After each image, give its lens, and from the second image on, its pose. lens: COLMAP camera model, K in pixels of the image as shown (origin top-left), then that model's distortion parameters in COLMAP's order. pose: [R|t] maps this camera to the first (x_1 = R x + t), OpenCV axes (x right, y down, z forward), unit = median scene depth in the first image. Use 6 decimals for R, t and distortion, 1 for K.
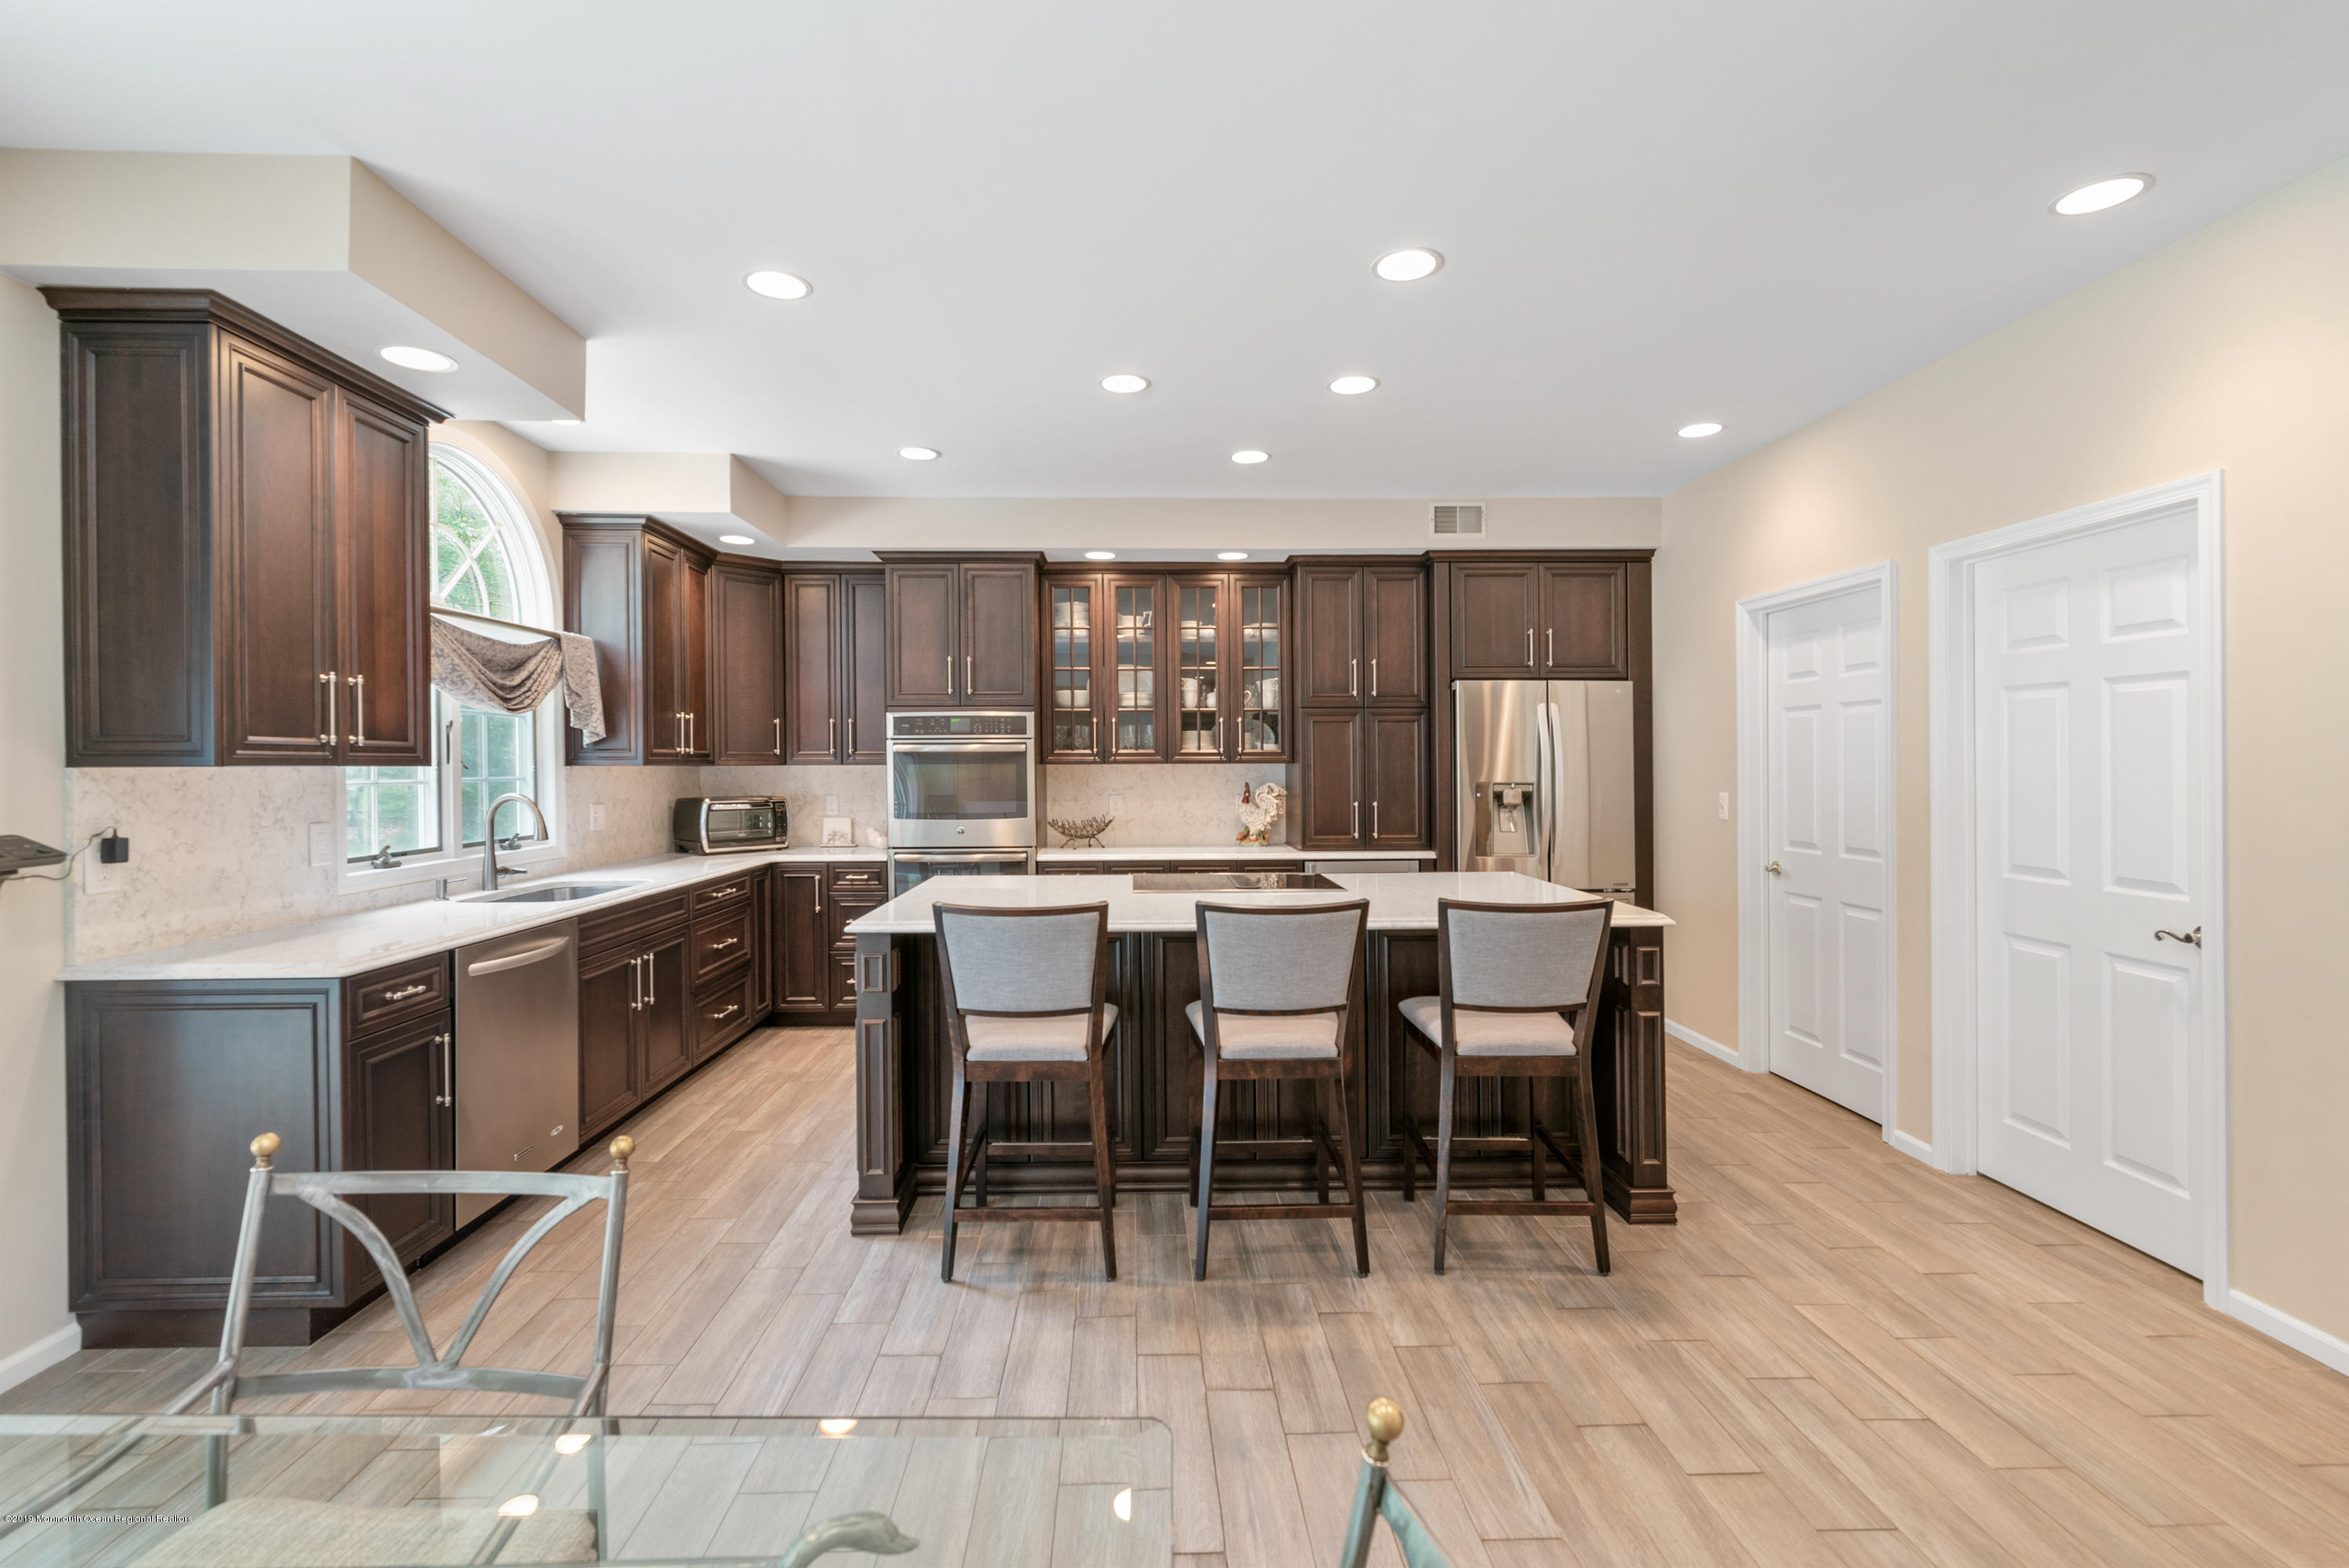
lens RADIAL K [[1018.2, 0, 1154.8], [0, 1018.2, 774.2], [0, 0, 1]] dist [0.004550, -0.001267]
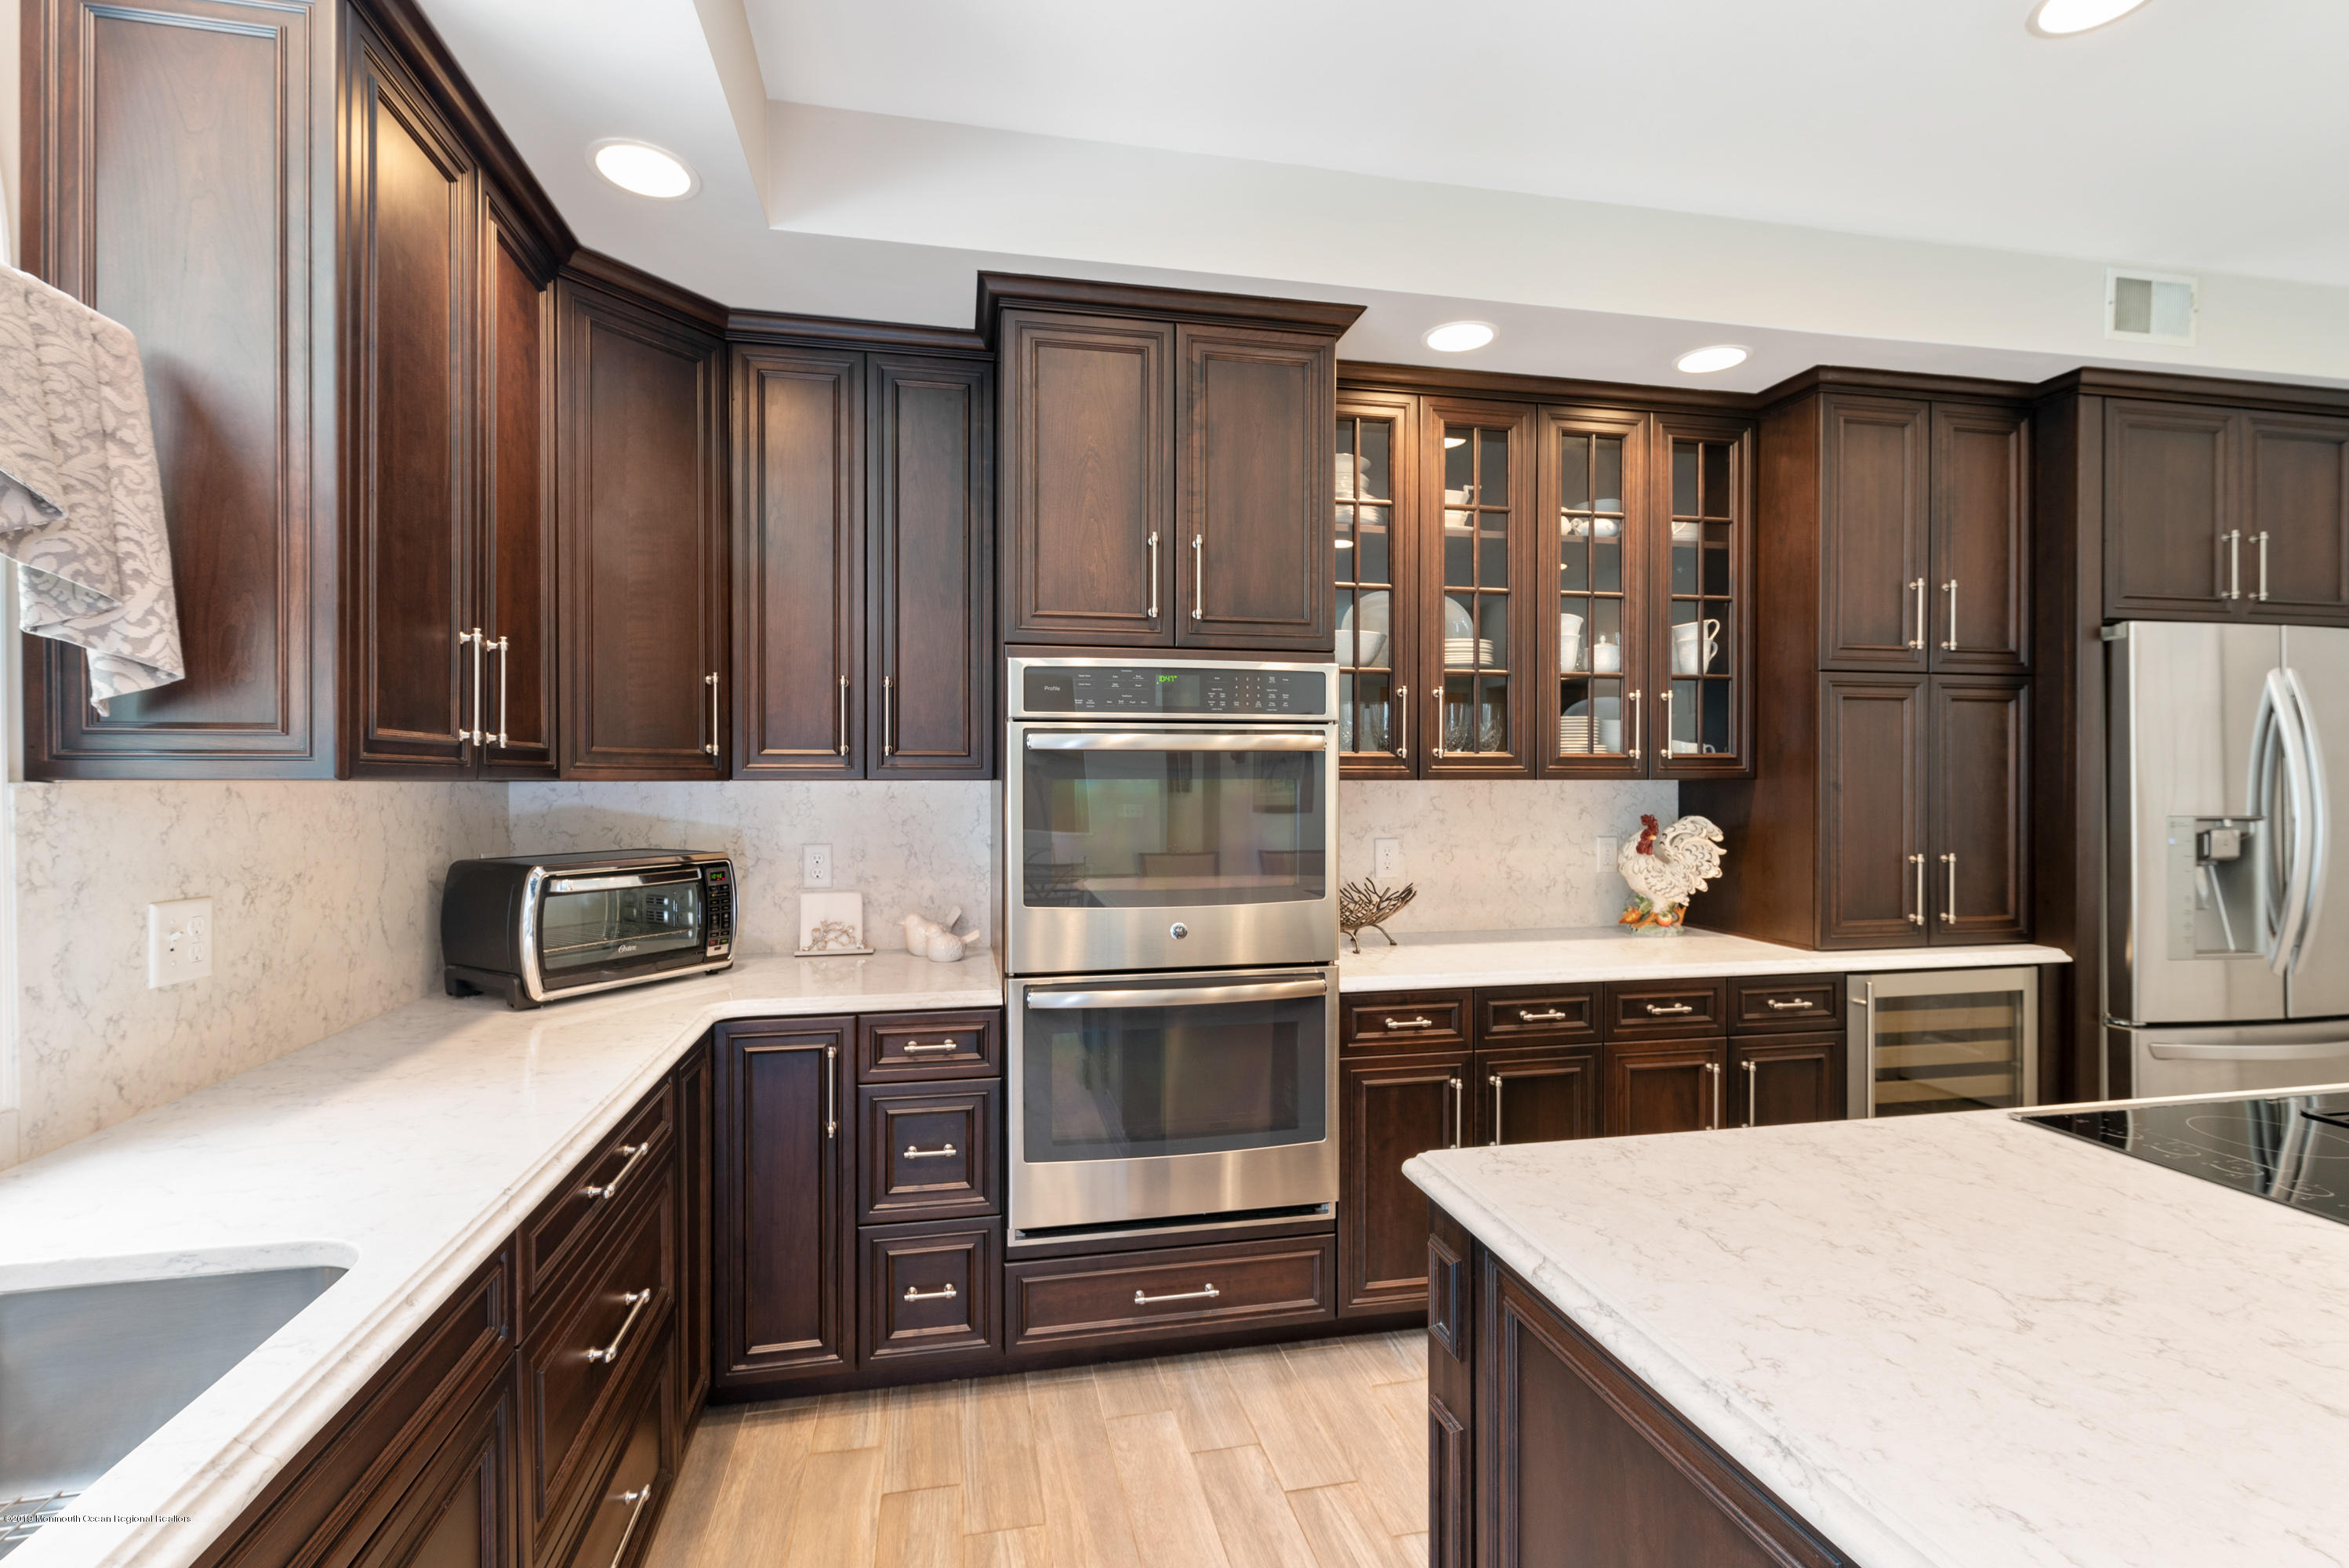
lens RADIAL K [[1018.2, 0, 1172.3], [0, 1018.2, 776.5], [0, 0, 1]] dist [0.004550, -0.001267]
pose [[0.981943, 0.004029, 0.189134, -0.325485], [-0.001901, 0.999933, -0.011428, -0.006774], [-0.189167, 0.010862, 0.981885, 0.674034]]
